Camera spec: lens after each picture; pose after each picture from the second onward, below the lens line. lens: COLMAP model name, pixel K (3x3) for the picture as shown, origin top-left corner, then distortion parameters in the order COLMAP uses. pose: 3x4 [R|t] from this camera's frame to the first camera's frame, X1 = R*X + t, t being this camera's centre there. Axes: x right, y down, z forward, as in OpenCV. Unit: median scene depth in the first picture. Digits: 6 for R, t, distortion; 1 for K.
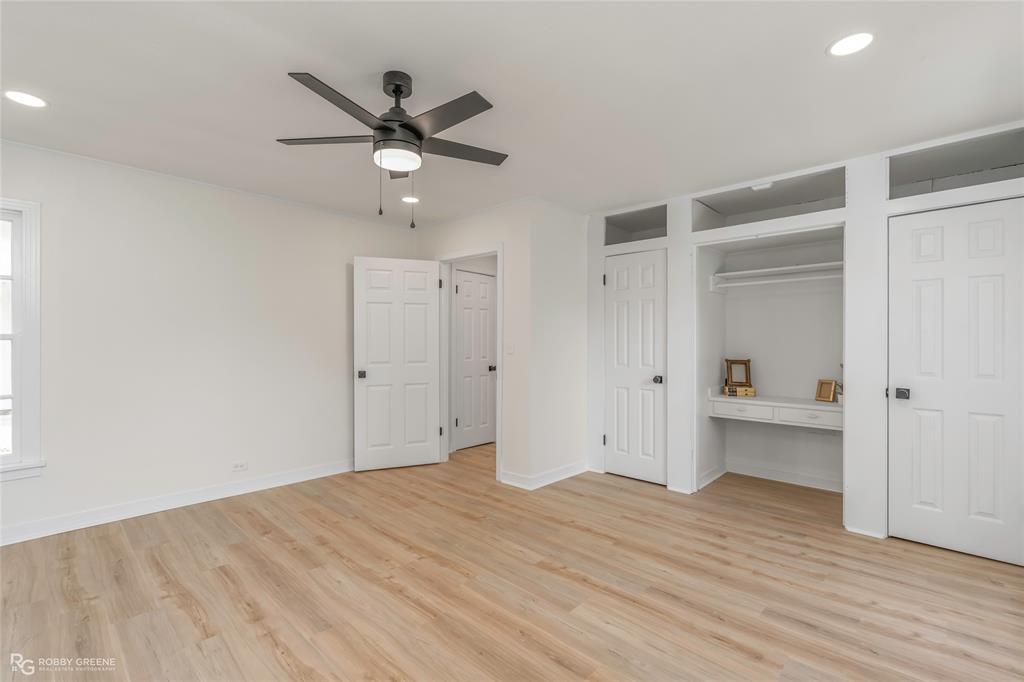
lens RADIAL K [[470.5, 0, 512.0], [0, 470.5, 341.0], [0, 0, 1]] dist [-0.000092, 0.000028]
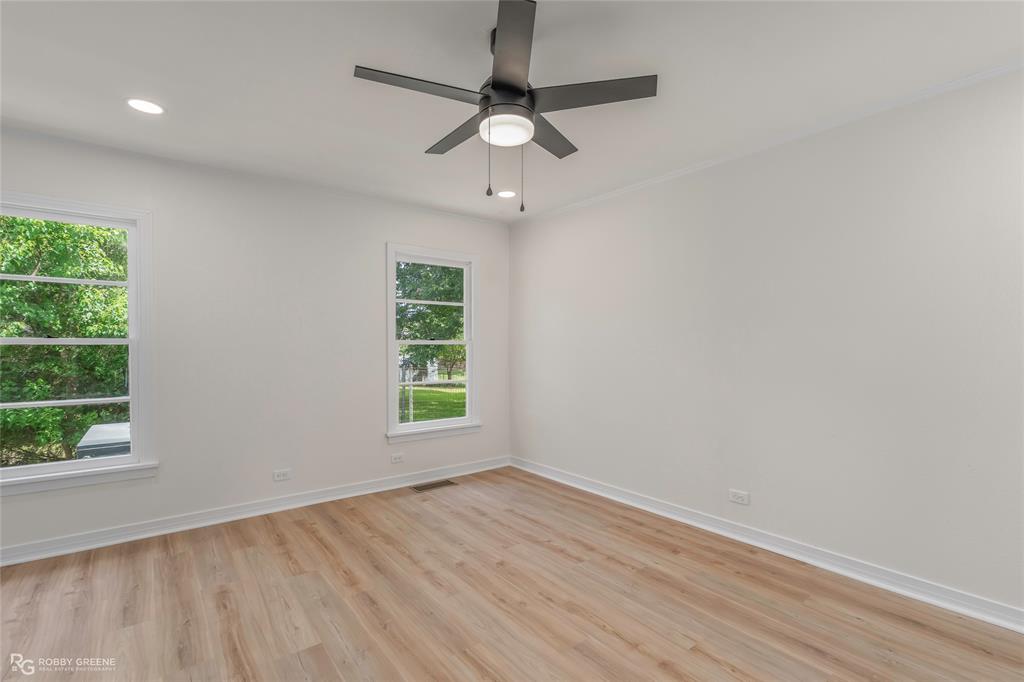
lens RADIAL K [[470.5, 0, 512.0], [0, 470.5, 341.0], [0, 0, 1]] dist [-0.000092, 0.000028]
pose [[-0.987819, -0.000599, 0.155609, -0.417907], [-0.000695, 1.000000, -0.000561, -0.006759], [-0.155608, -0.000662, -0.987819, 2.002582]]
